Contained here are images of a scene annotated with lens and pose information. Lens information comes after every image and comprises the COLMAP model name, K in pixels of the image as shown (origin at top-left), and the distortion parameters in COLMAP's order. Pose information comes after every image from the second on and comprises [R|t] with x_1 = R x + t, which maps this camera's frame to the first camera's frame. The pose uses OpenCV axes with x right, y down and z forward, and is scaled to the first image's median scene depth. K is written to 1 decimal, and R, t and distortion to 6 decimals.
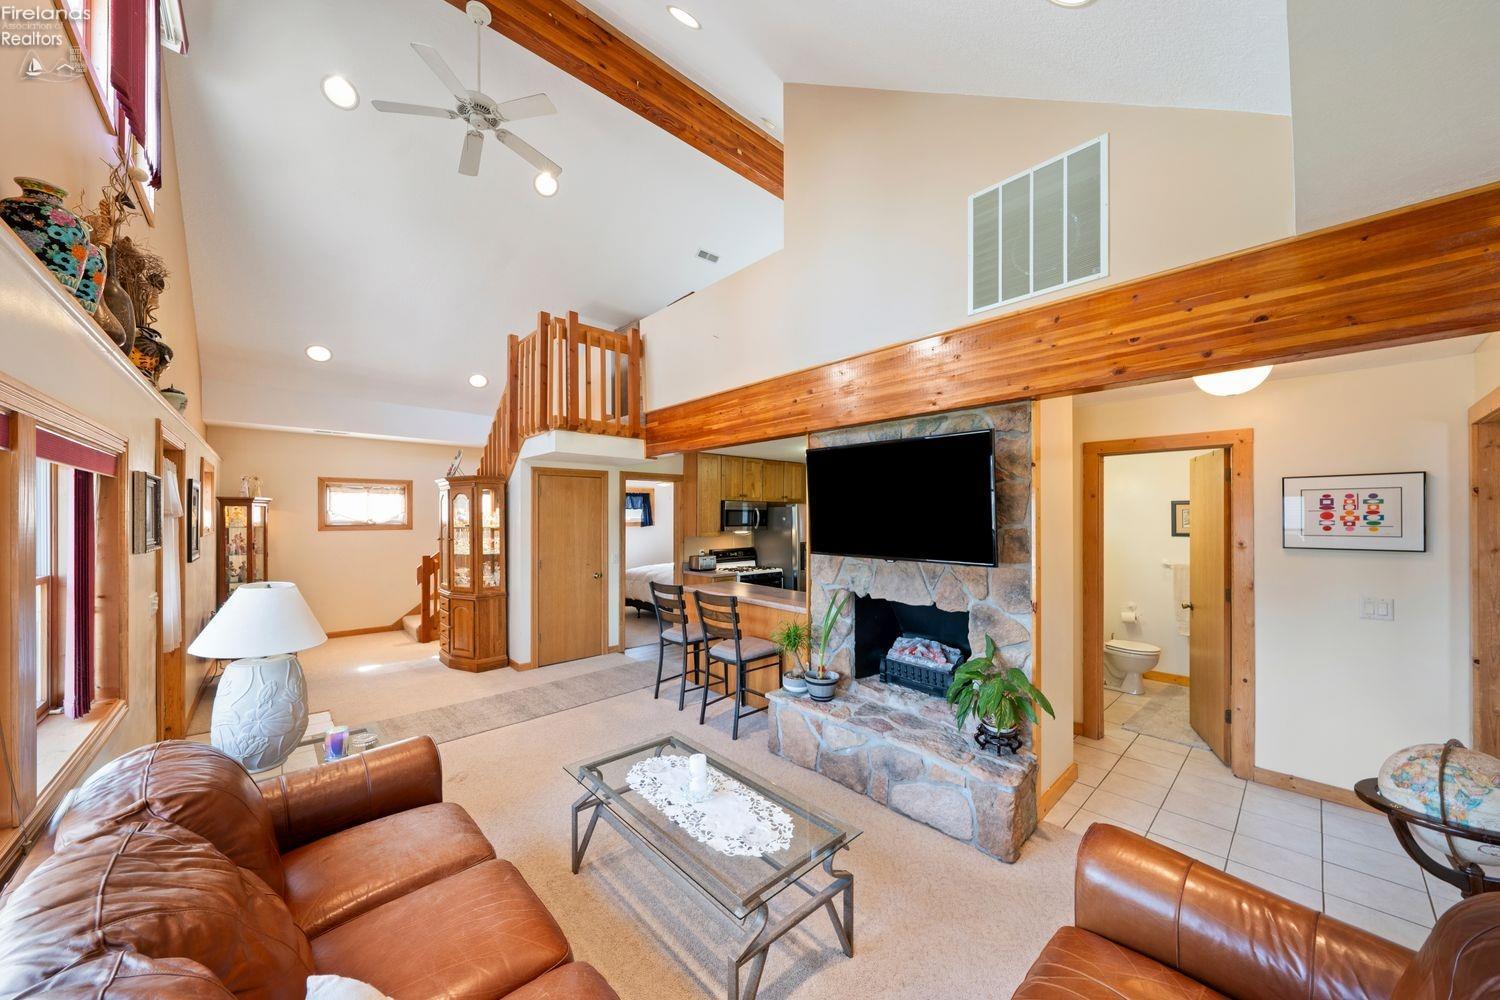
lens RADIAL K [[515.9, 0, 755.7], [0, 515.9, 517.3], [0, 0, 1]] dist [0.000620, 0.000173]
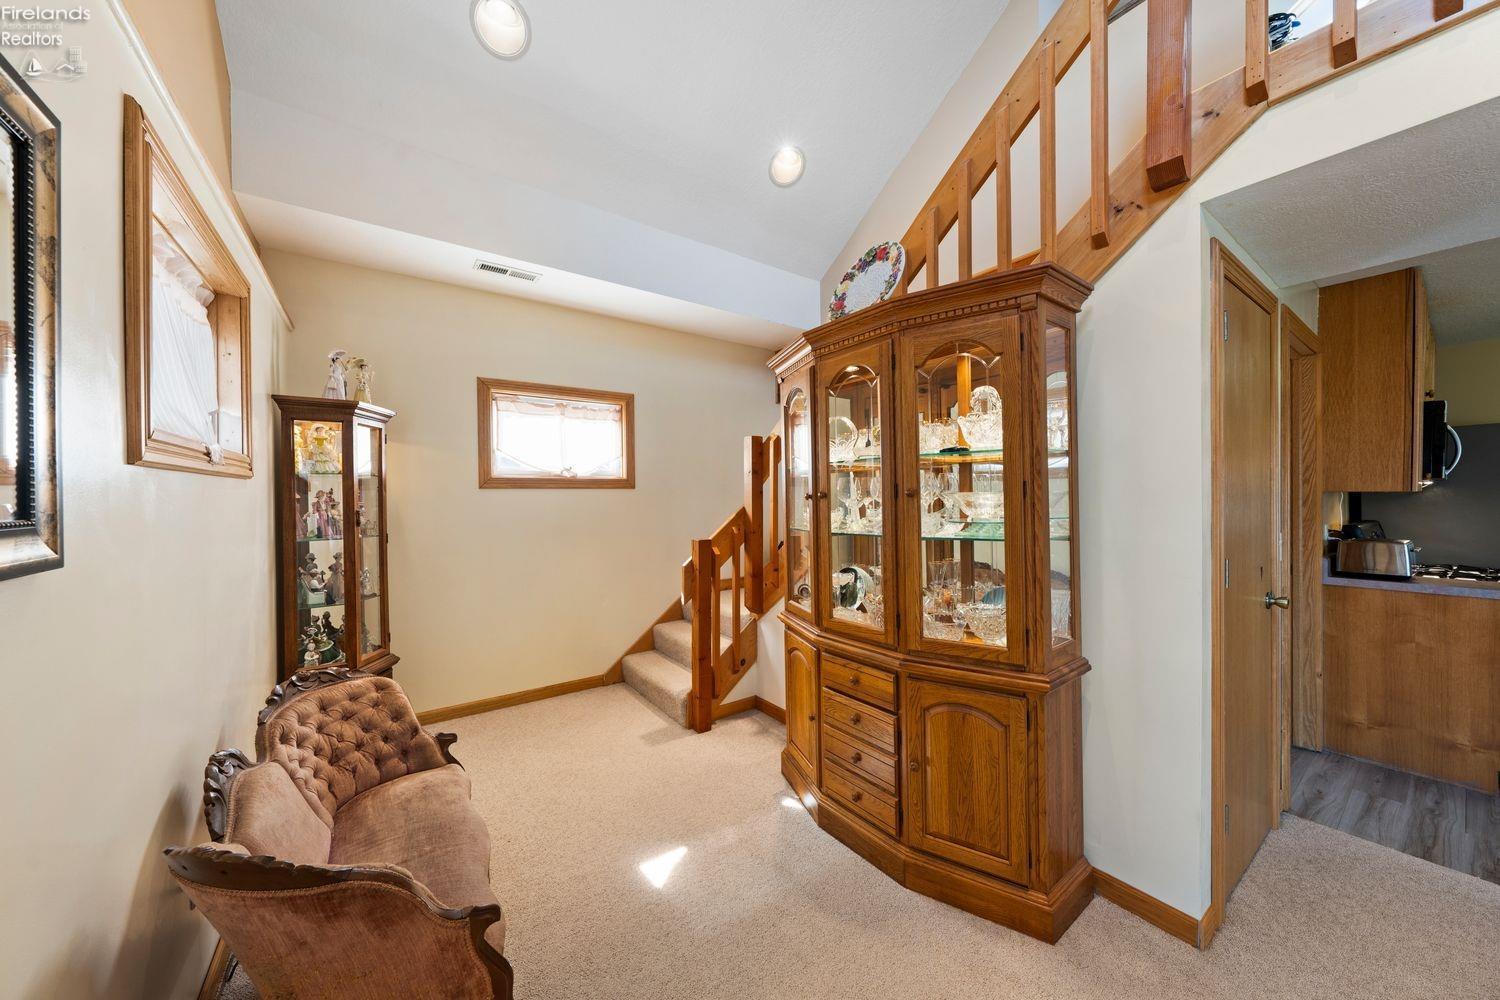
lens RADIAL K [[511.2, 0, 750.0], [0, 511.2, 500.0], [0, 0, 1]] dist [0.000035, 0.000038]
pose [[0.992577, -0.011448, -0.121080, -0.616733], [0.012507, 0.999890, 0.007986, 0.042160], [0.120976, -0.009441, 0.992611, 0.637333]]
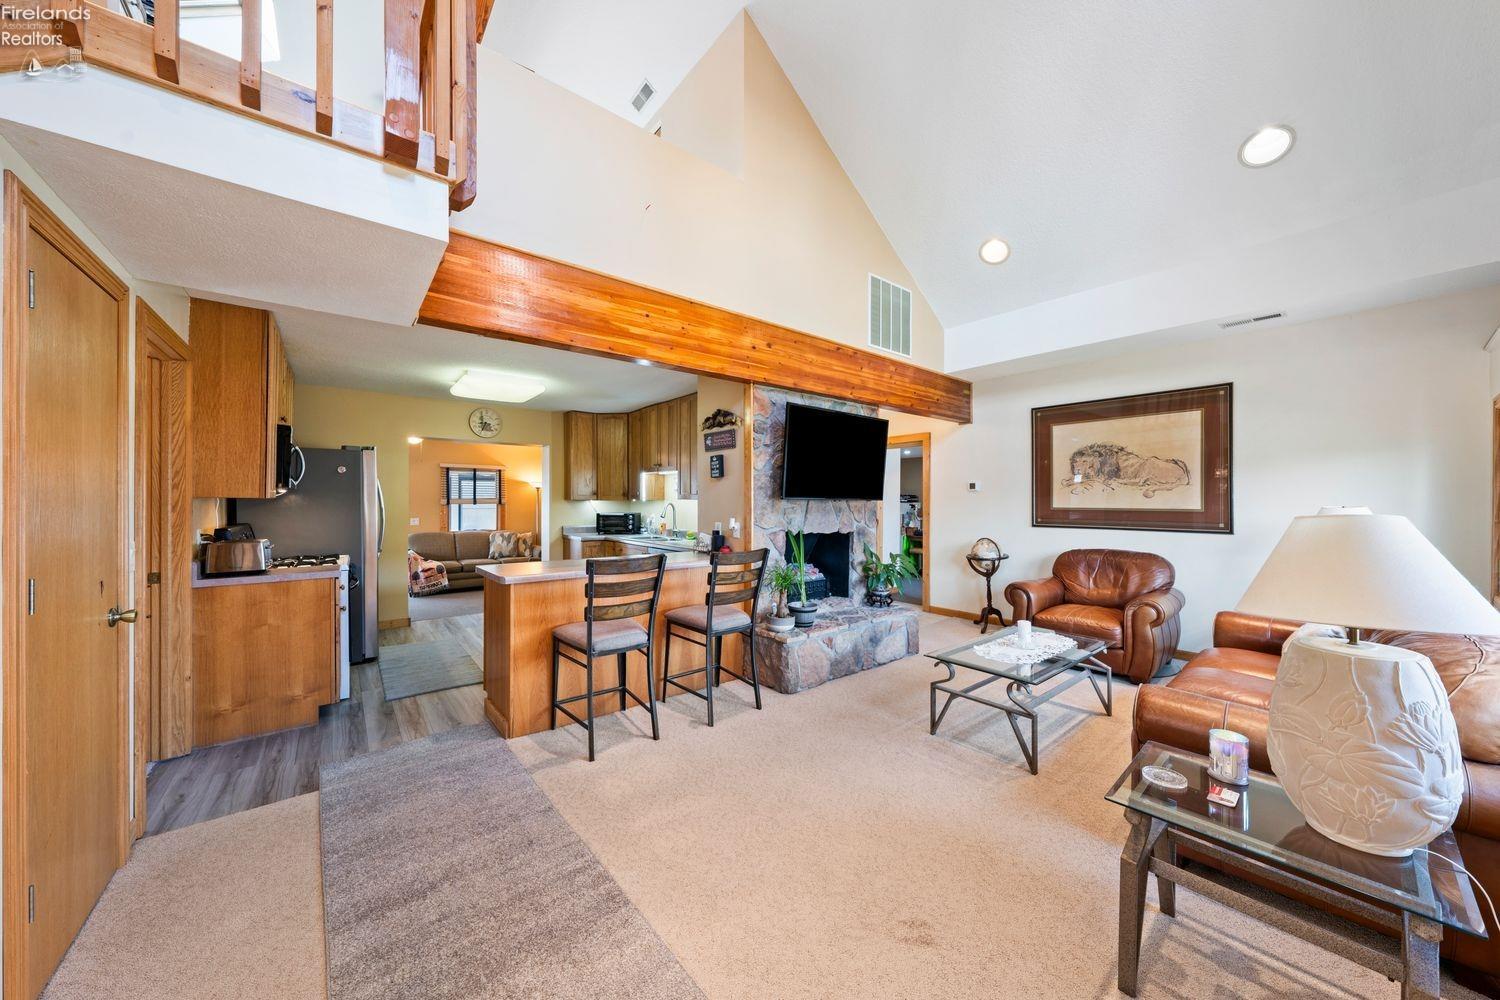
lens RADIAL K [[511.2, 0, 750.0], [0, 511.2, 500.0], [0, 0, 1]] dist [0.000035, 0.000038]
pose [[0.073813, -0.005082, 0.997259, -0.601910], [-0.005498, 0.999970, 0.005503, 0.042076], [-0.997257, -0.005889, 0.073783, 0.622361]]
